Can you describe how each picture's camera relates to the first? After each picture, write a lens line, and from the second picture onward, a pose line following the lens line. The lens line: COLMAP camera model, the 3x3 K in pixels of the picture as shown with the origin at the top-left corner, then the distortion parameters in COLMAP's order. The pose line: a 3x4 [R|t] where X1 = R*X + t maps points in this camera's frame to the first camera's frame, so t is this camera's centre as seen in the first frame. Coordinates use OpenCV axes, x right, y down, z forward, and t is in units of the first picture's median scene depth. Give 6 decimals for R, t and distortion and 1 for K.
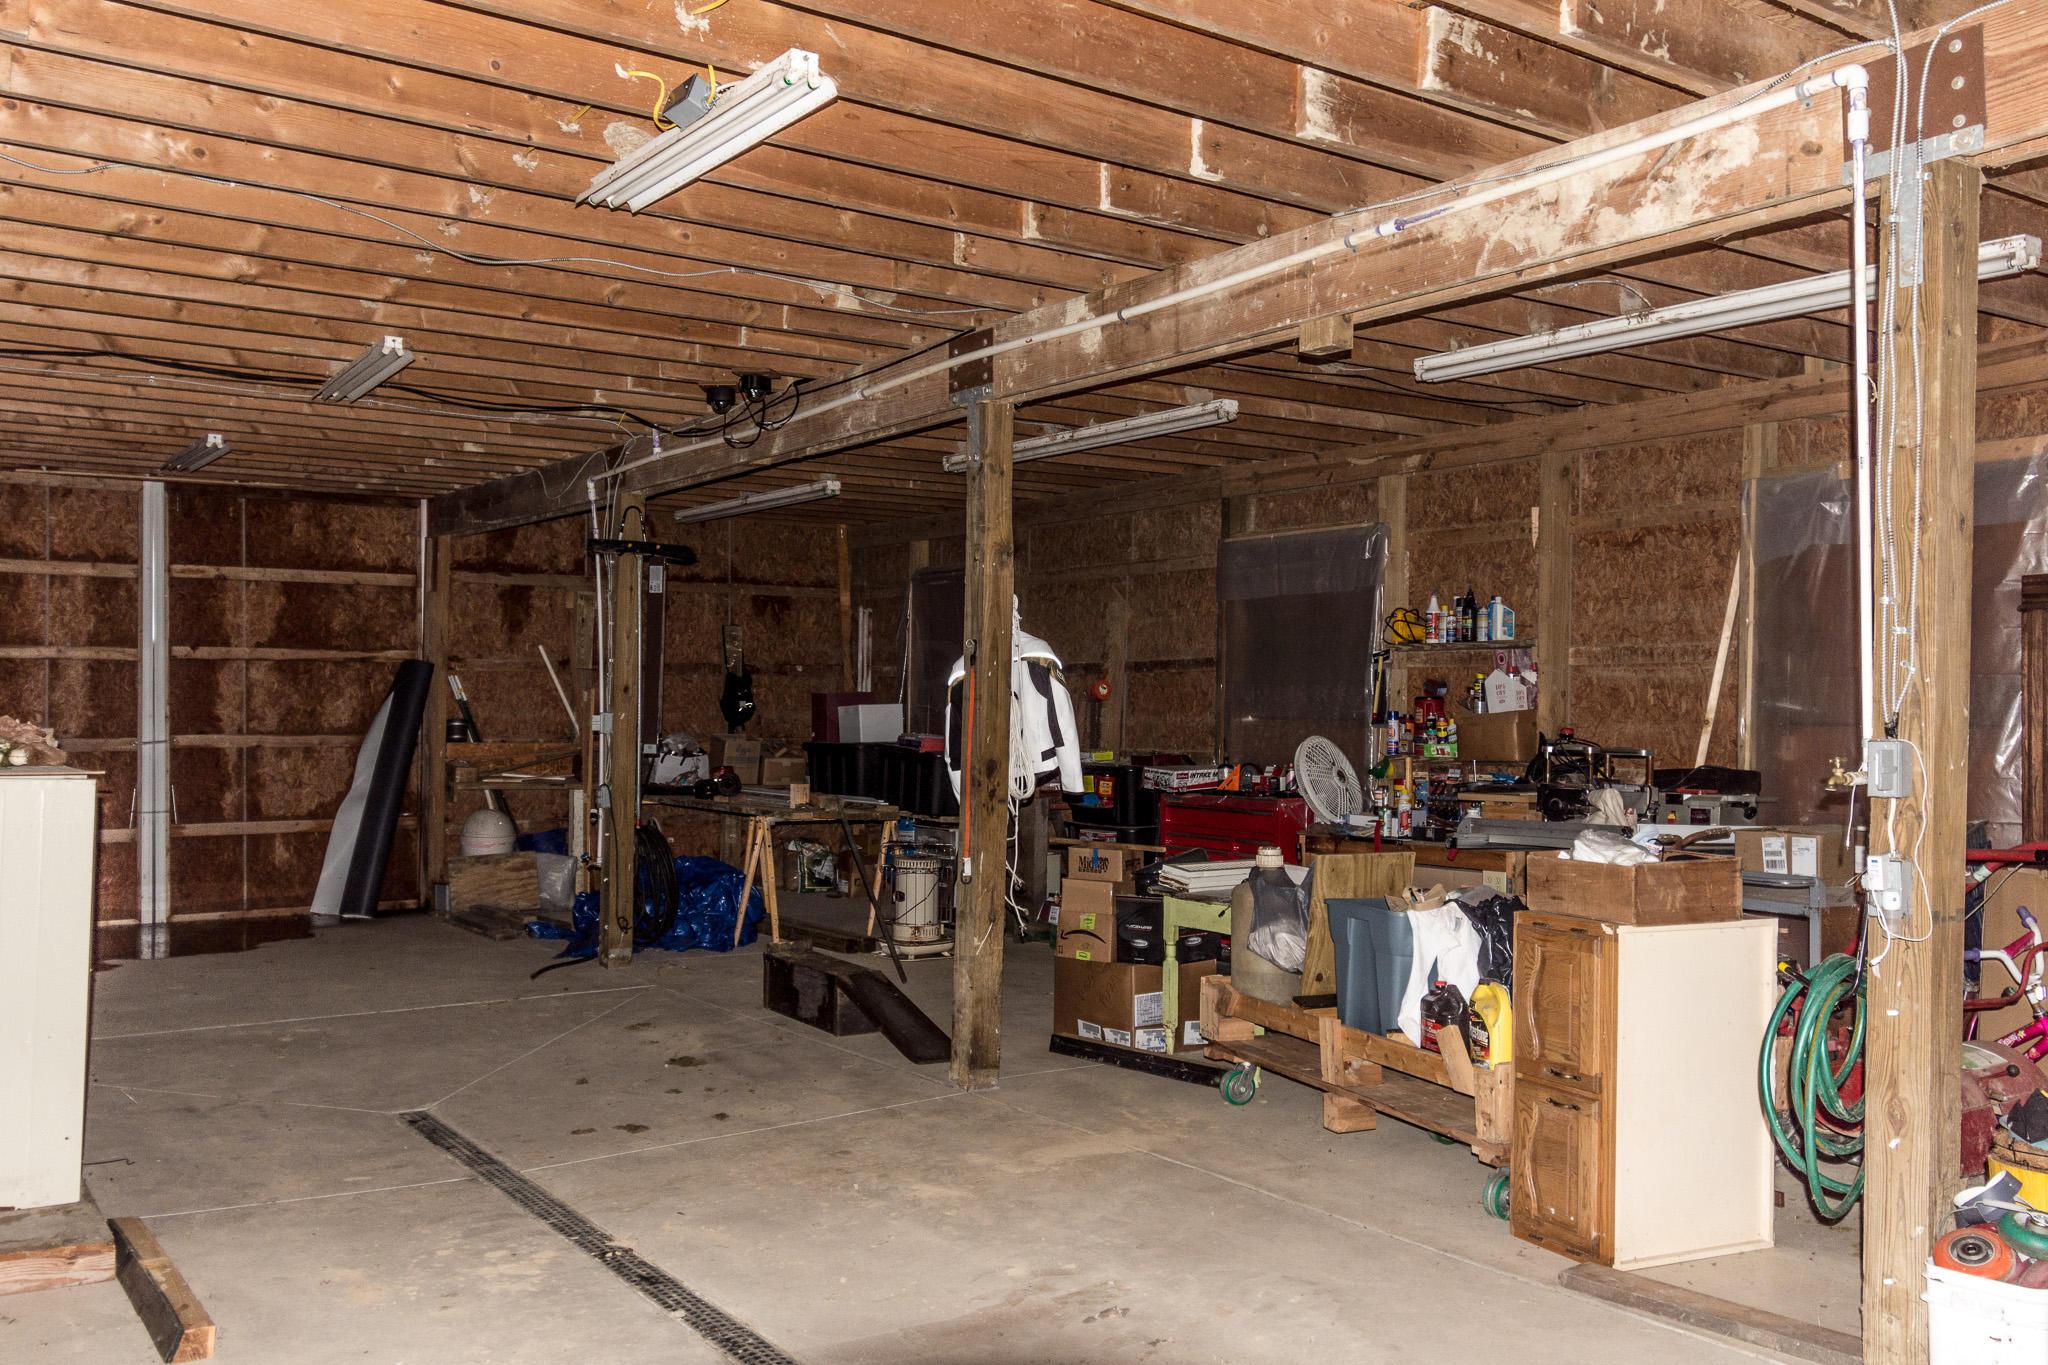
lens RADIAL K [[1700.5, 0, 1027.2], [0, 1700.5, 698.4], [0, 0, 1]] dist [0.001498, 0.003500]
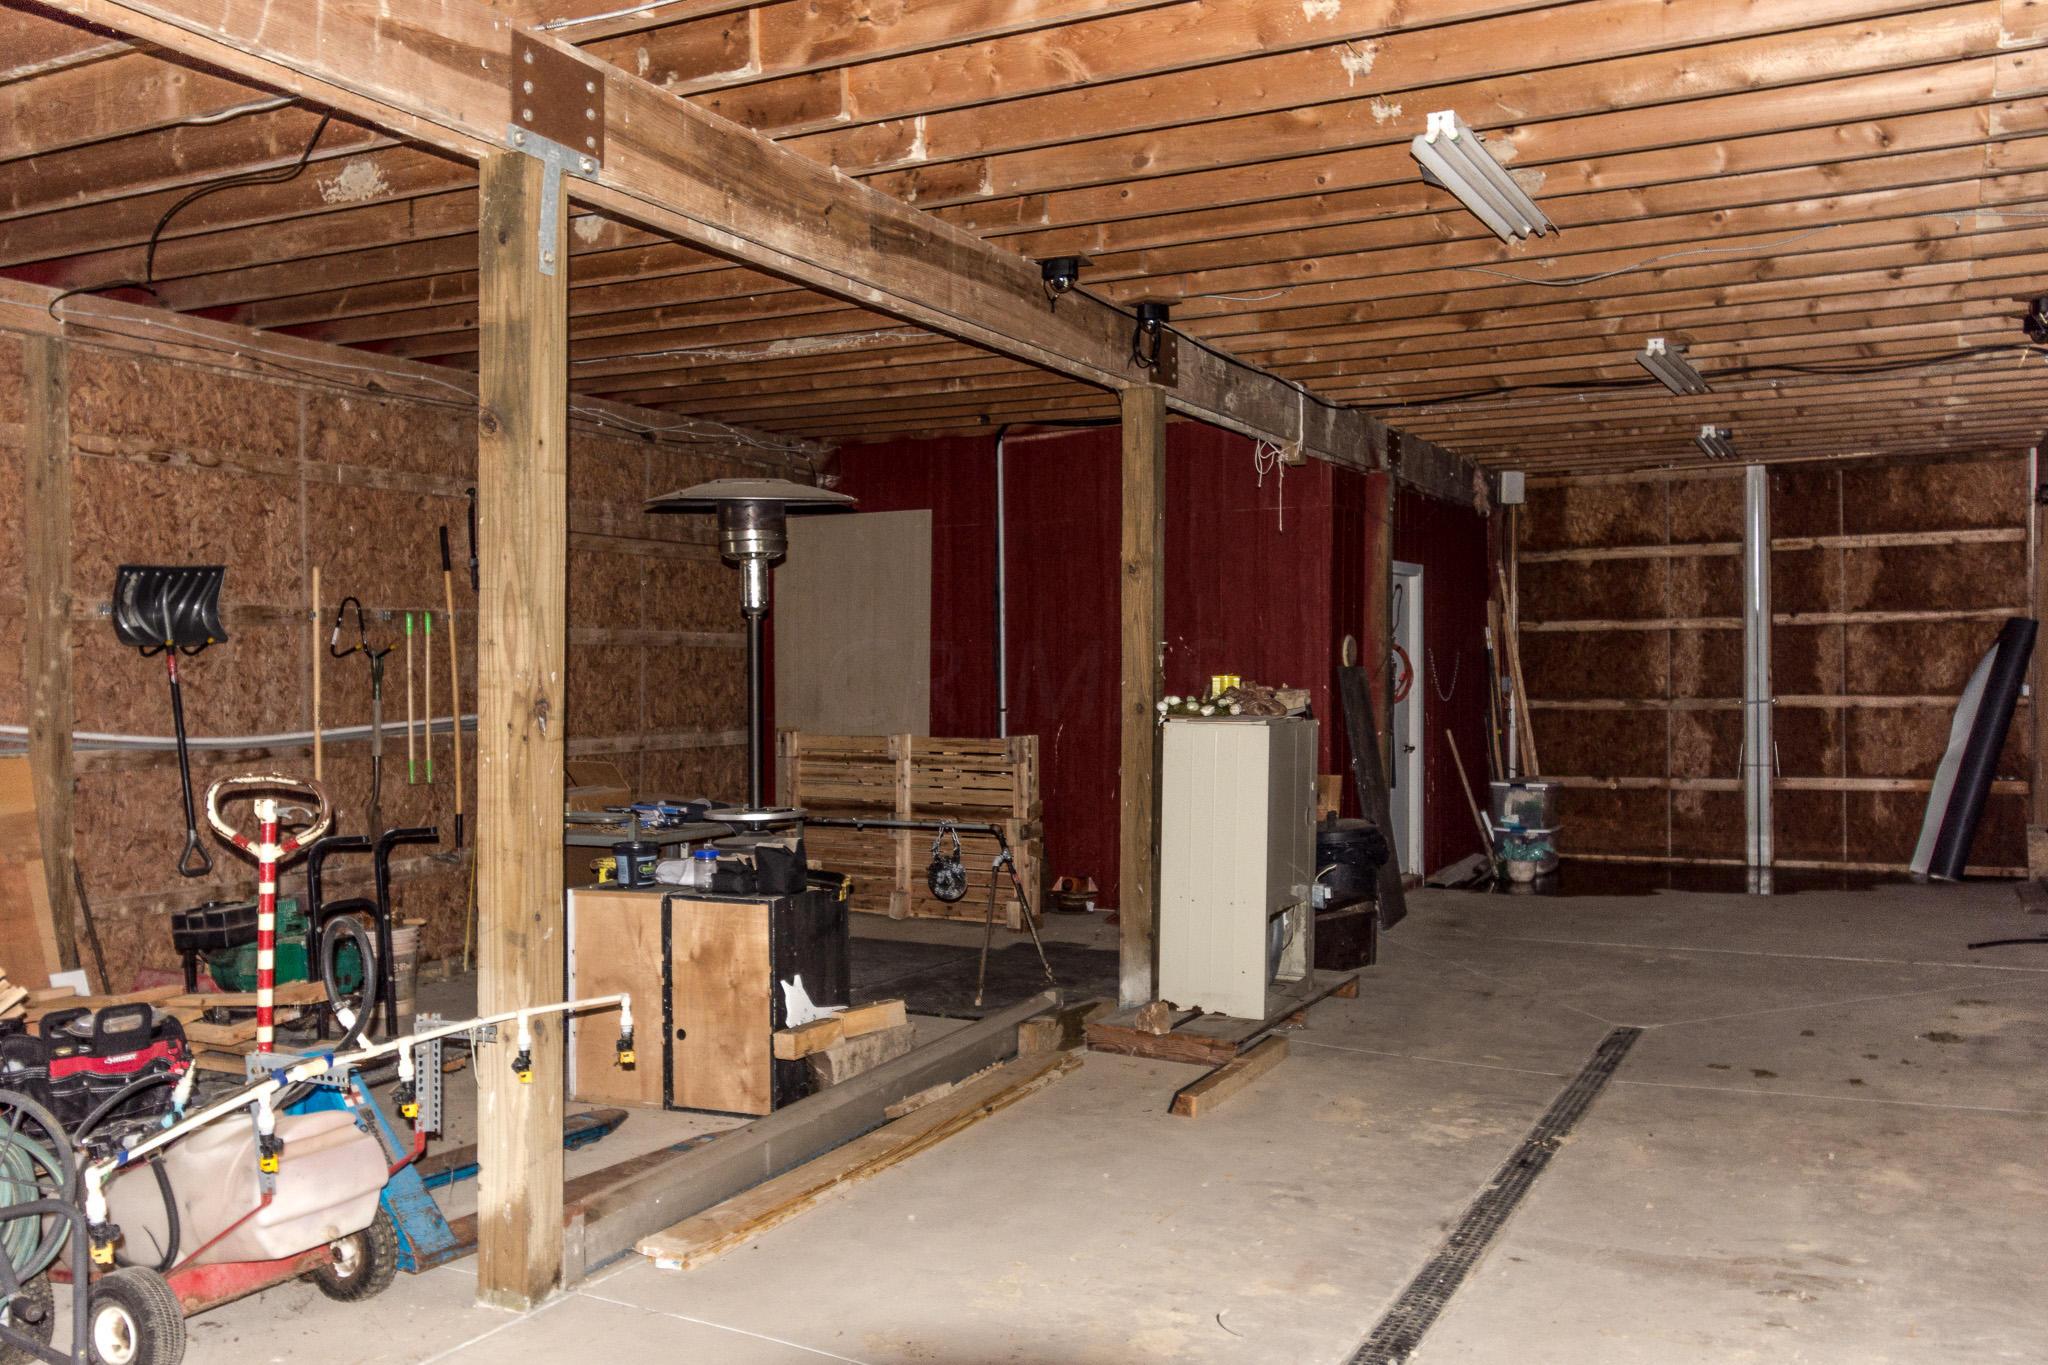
lens RADIAL K [[1700.5, 0, 1027.2], [0, 1700.5, 698.4], [0, 0, 1]] dist [0.001498, 0.003500]
pose [[0.482526, 0.003789, -0.875874, 0.223046], [0.016747, 0.999768, 0.013551, 0.000601], [0.875722, -0.021206, 0.482350, 0.051906]]
